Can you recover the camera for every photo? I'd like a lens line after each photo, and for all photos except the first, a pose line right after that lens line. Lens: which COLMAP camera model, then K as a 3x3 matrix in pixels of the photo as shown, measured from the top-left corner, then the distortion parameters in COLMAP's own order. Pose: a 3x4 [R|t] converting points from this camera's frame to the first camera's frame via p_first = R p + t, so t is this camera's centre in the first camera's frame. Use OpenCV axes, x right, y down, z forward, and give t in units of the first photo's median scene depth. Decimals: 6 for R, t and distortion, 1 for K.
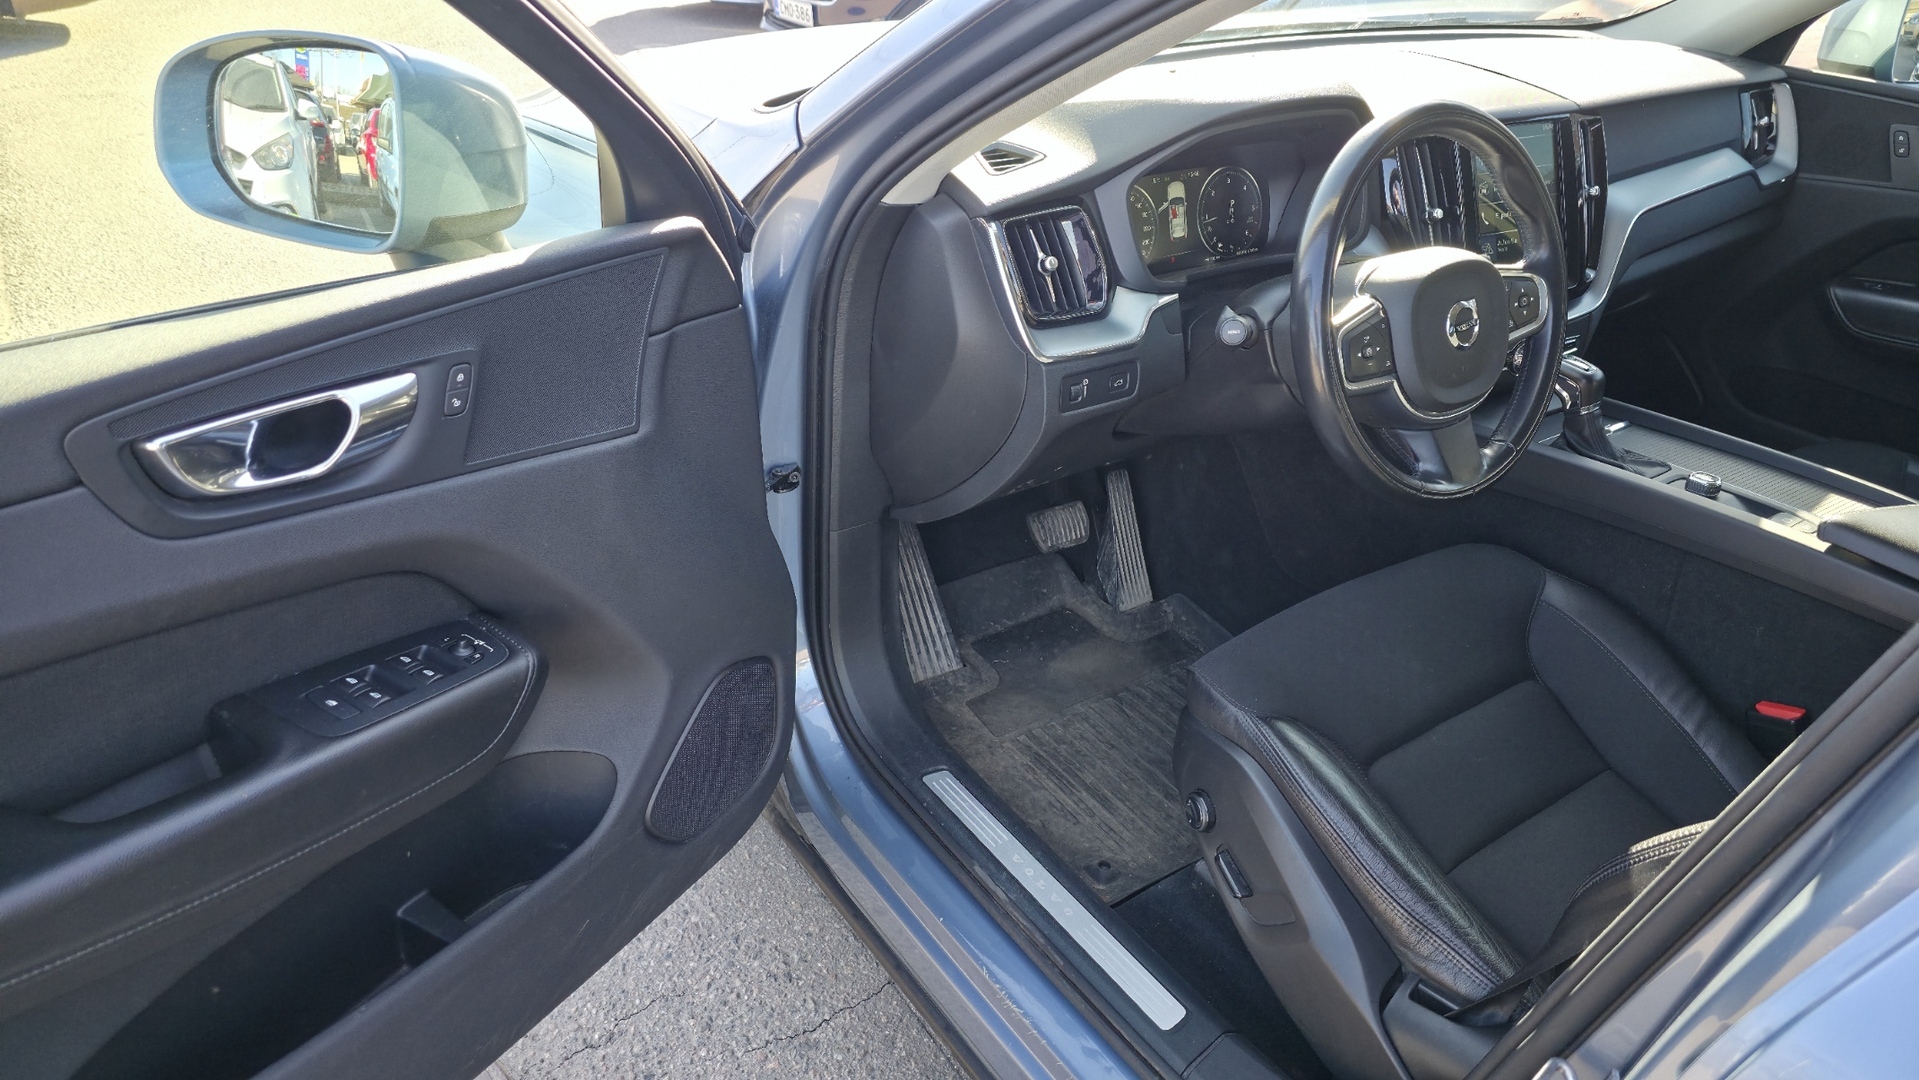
lens RADIAL K [[1300.5, 0, 943.2], [0, 1300.5, 543.2], [0, 0, 1]] dist [0.074296, -0.052745]
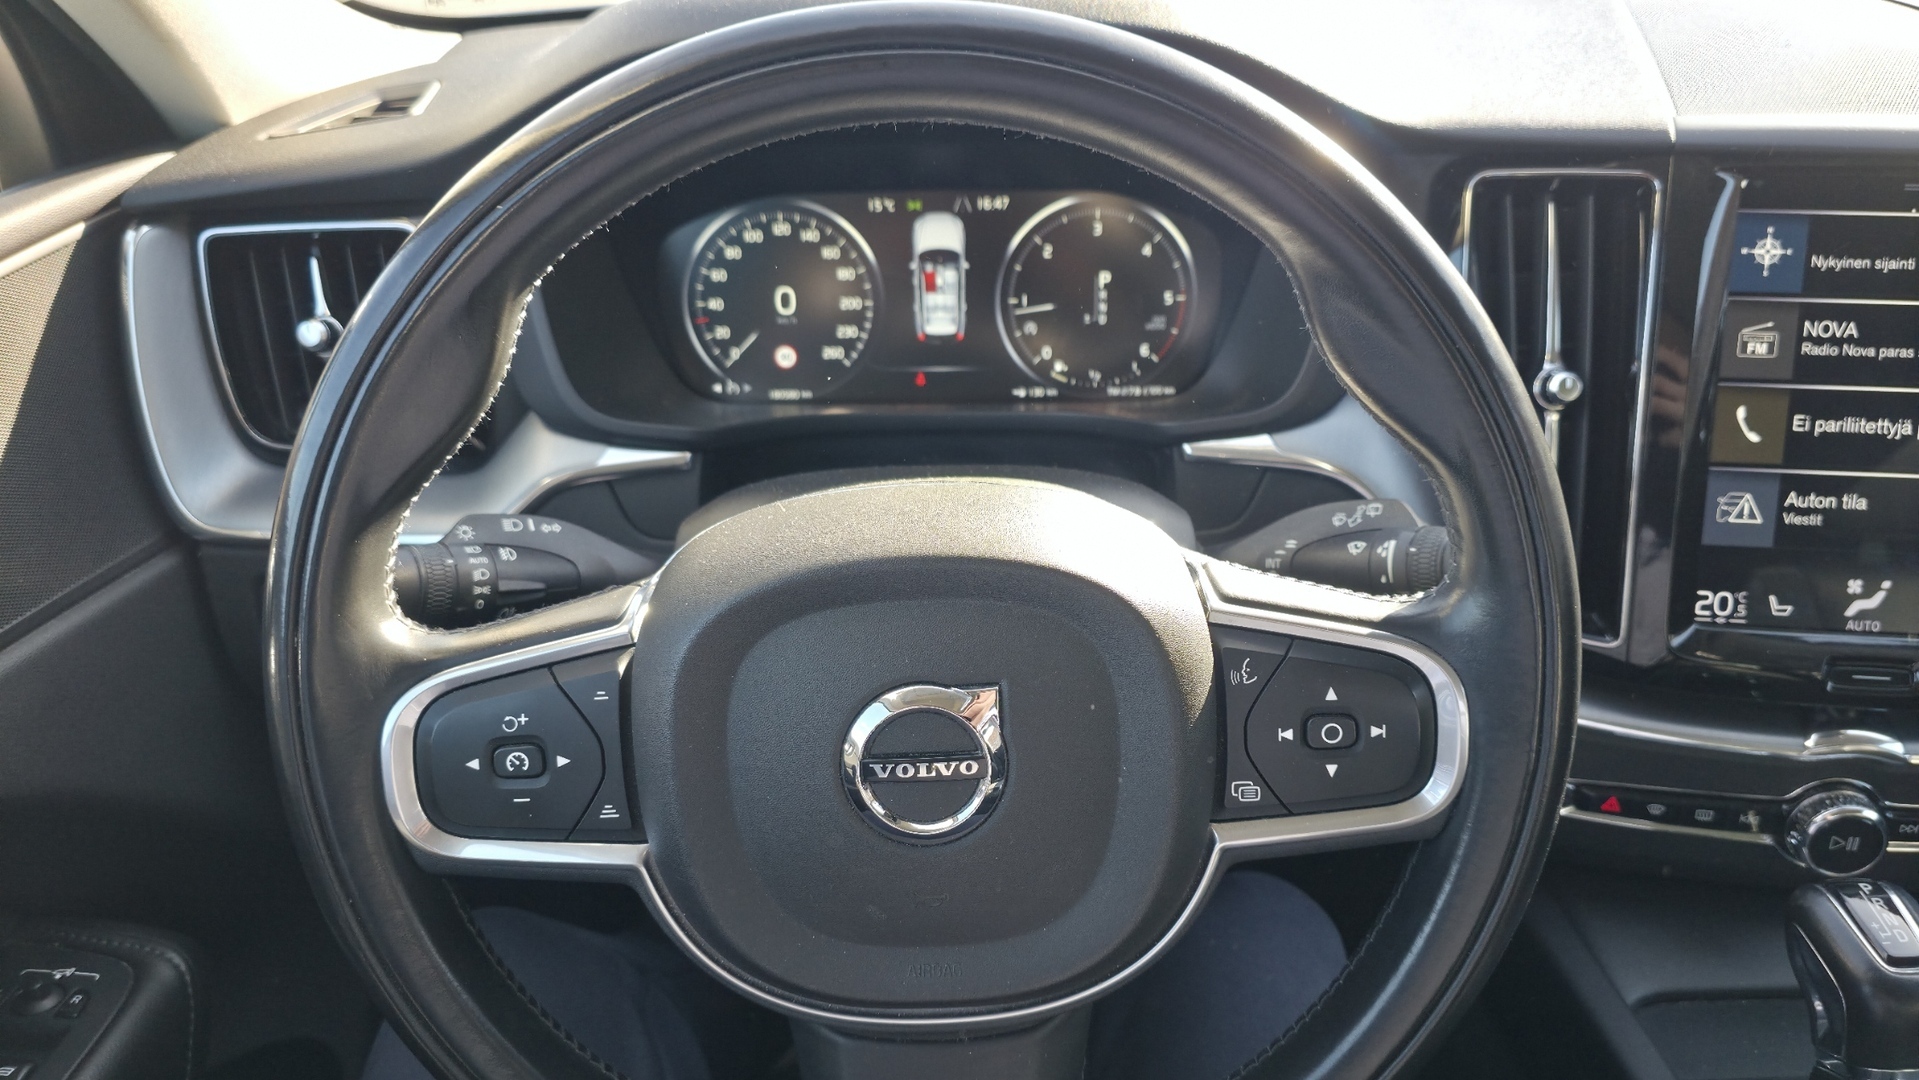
lens RADIAL K [[1300.5, 0, 967.0], [0, 1300.5, 559.7], [0, 0, 1]] dist [0.074296, -0.052745]
pose [[0.810521, 0.247369, -0.530908, 0.444233], [-0.244437, 0.966588, 0.077193, -0.190892], [0.532265, 0.067207, 0.843906, 0.608615]]
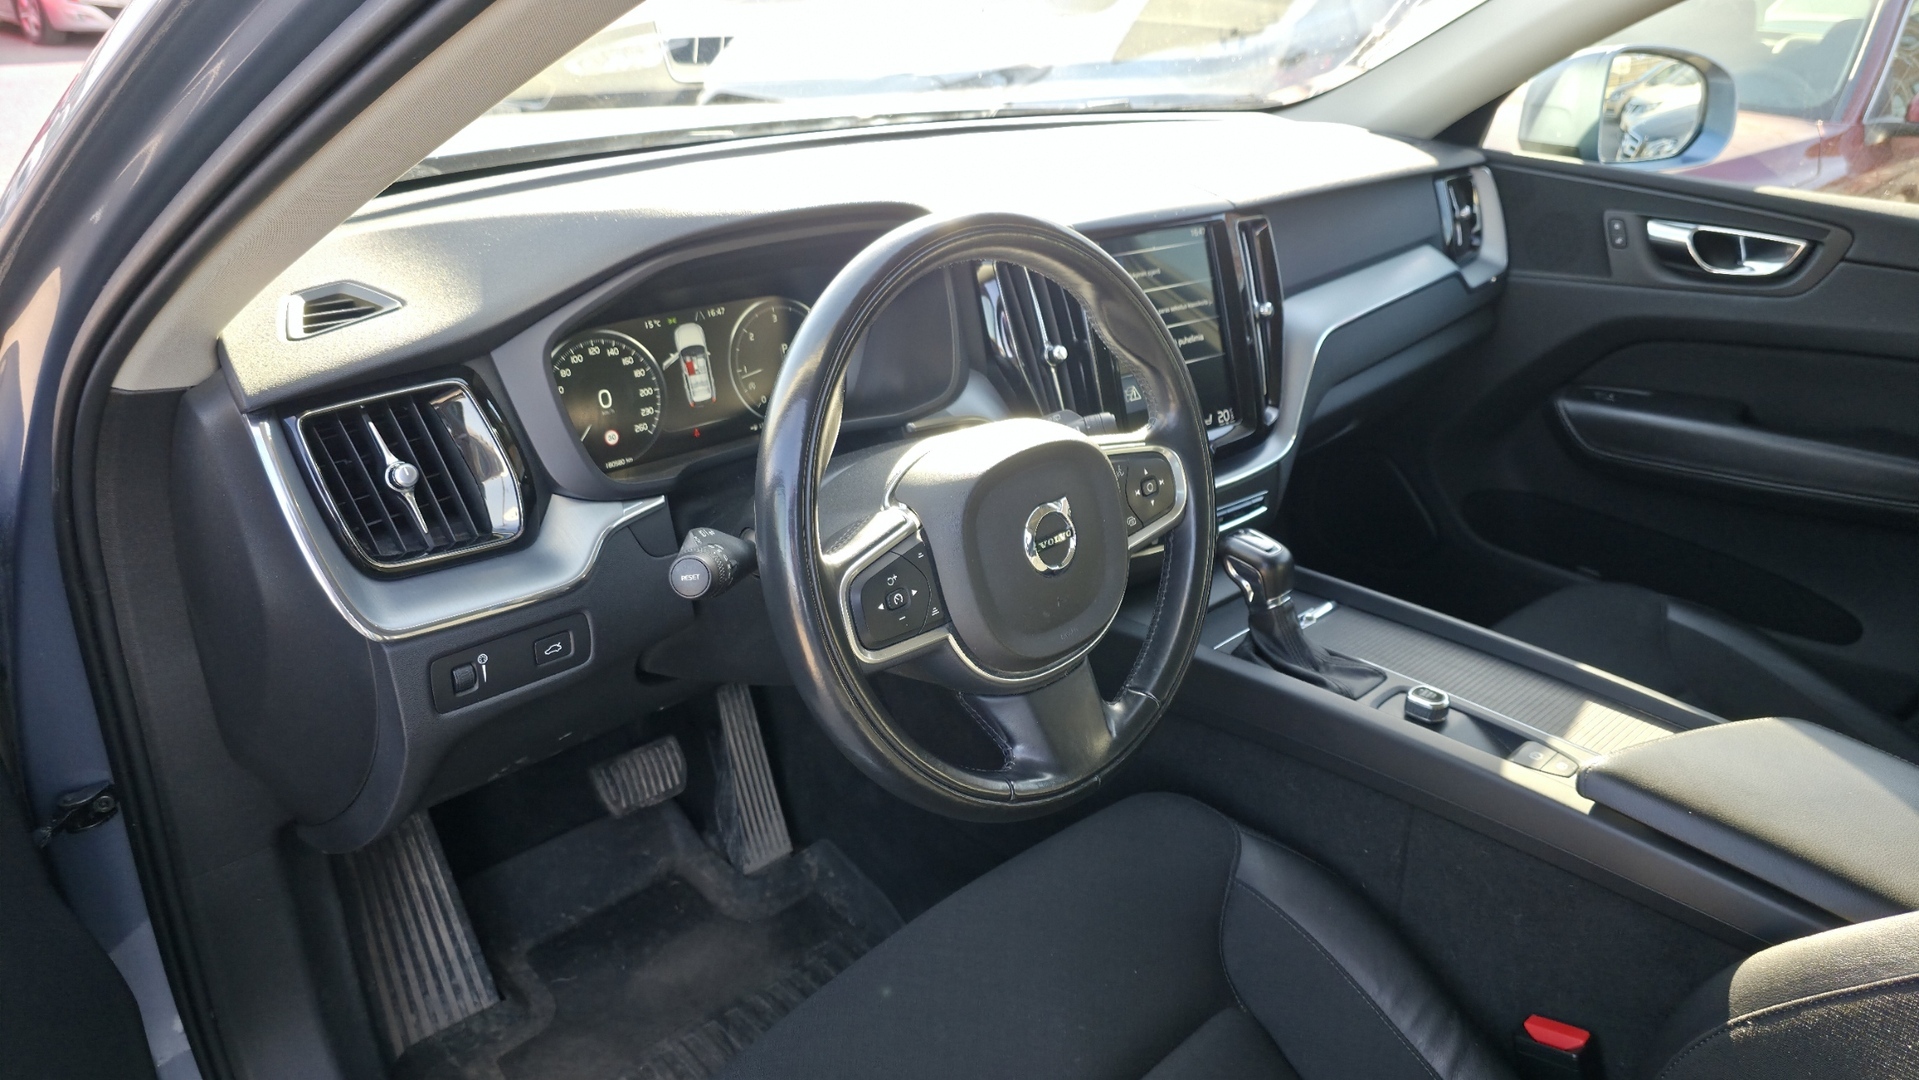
lens RADIAL K [[1300.5, 0, 960.2], [0, 1300.5, 540.9], [0, 0, 1]] dist [0.074296, -0.052745]
pose [[0.987129, -0.068892, 0.144328, 0.206253], [0.078600, 0.994935, -0.062666, -0.102774], [-0.139280, 0.073204, 0.987544, 0.291459]]
